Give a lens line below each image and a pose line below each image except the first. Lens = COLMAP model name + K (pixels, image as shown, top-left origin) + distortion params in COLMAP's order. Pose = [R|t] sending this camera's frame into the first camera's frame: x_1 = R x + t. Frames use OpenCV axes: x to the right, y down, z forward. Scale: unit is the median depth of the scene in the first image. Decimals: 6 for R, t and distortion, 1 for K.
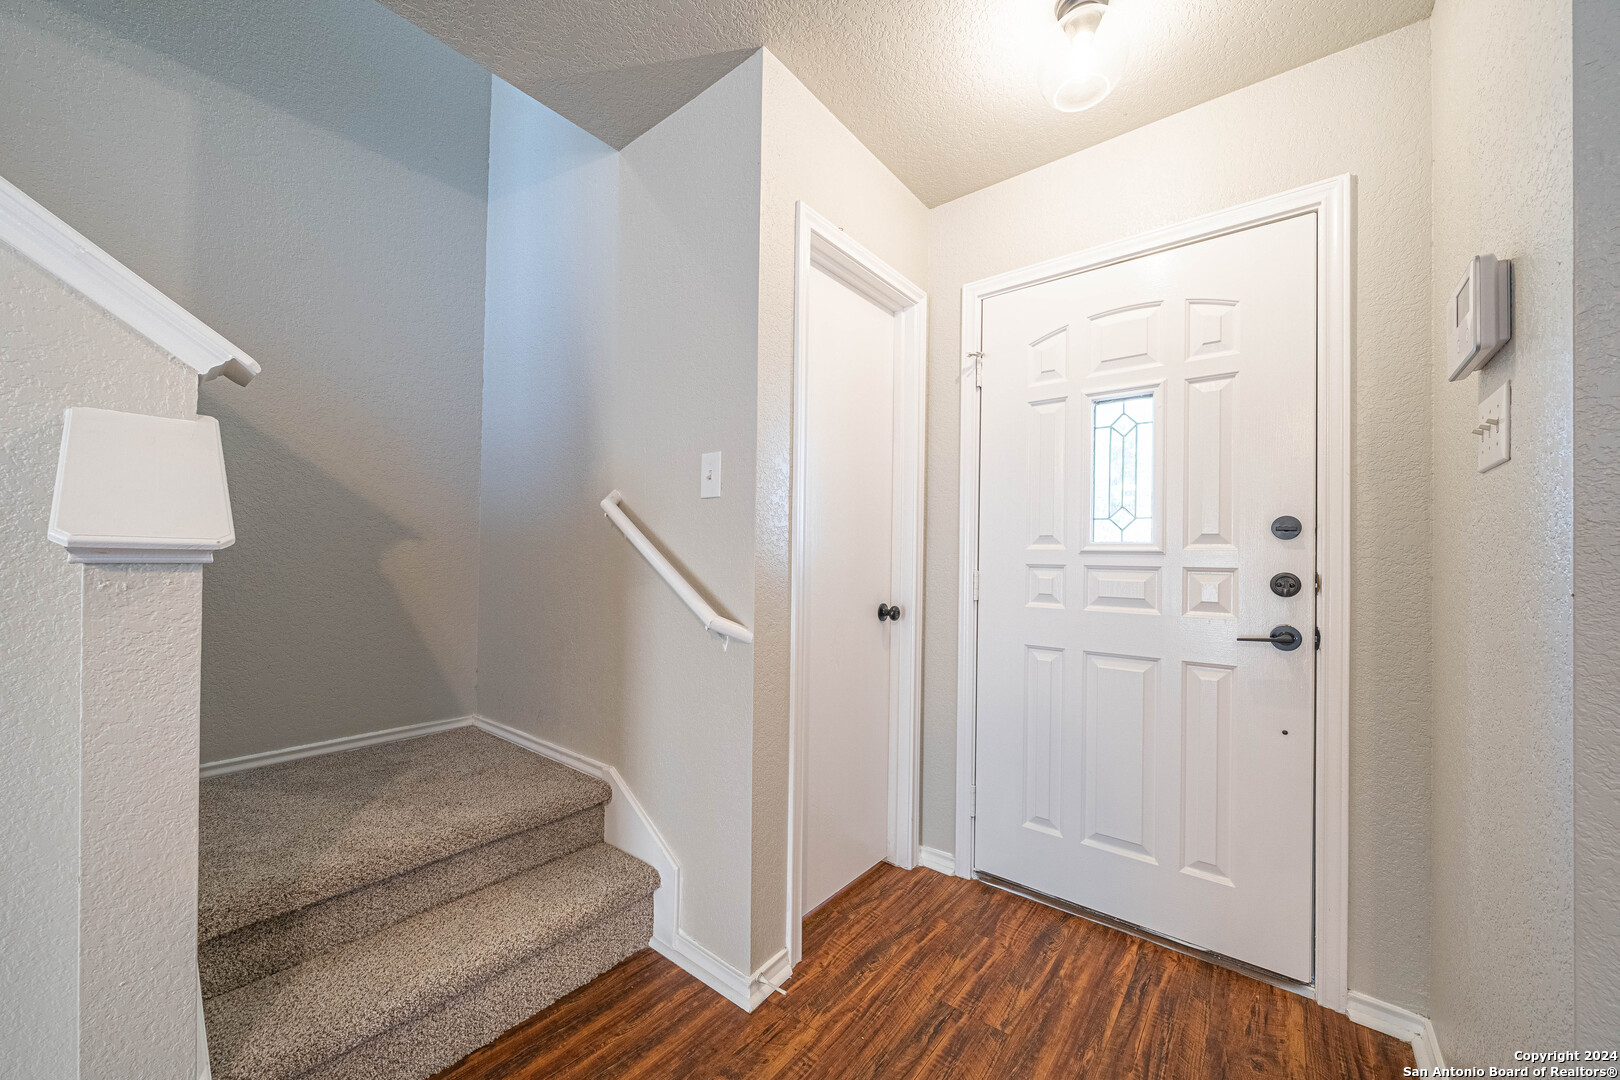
lens RADIAL K [[590.9, 0, 803.0], [0, 590.9, 550.5], [0, 0, 1]] dist [-0.002633, -0.000223]
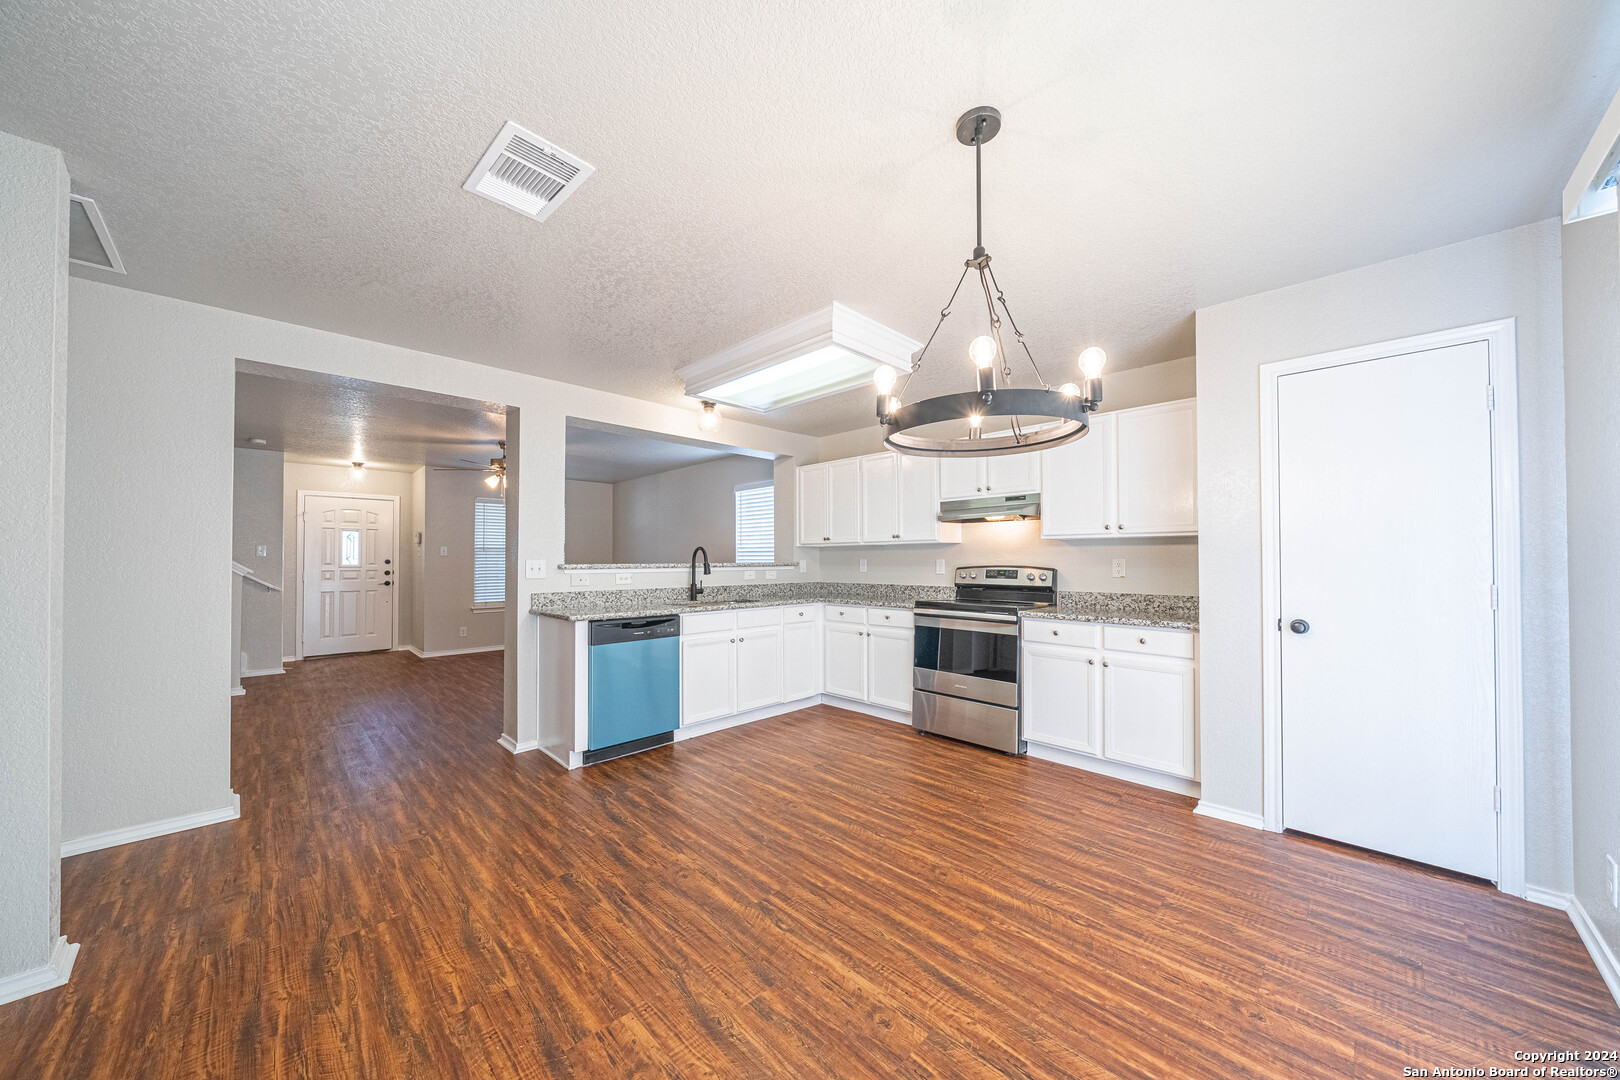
lens RADIAL K [[556.3, 0, 807.2], [0, 556.3, 550.9], [0, 0, 1]] dist [0.000702, -0.002418]
pose [[0.119205, -0.000086, 0.992870, -3.152074], [-0.005333, 0.999986, 0.000727, -0.138698], [-0.992855, -0.005382, 0.119203, -2.840650]]
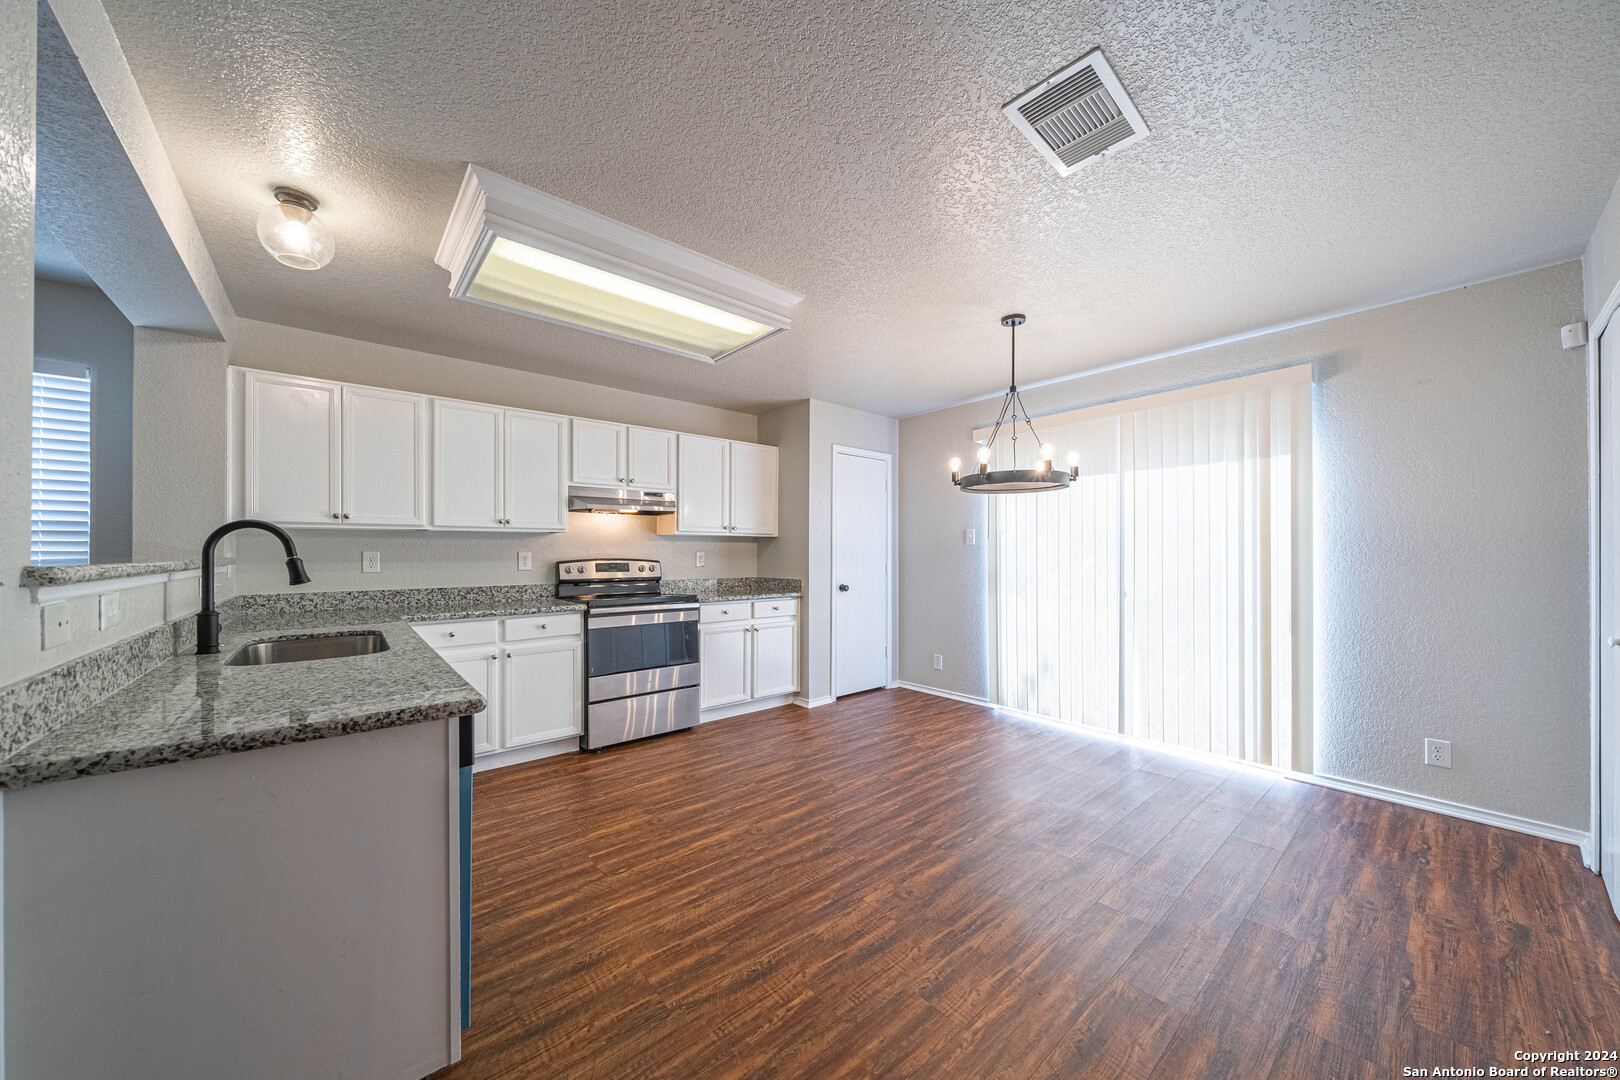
lens RADIAL K [[556.3, 0, 807.2], [0, 556.3, 550.9], [0, 0, 1]] dist [0.000702, -0.002418]
pose [[-0.980195, -0.014270, 0.197520, -1.970532], [-0.016478, 0.999819, -0.009541, -0.102895], [-0.197348, -0.012607, -0.980253, -1.258349]]
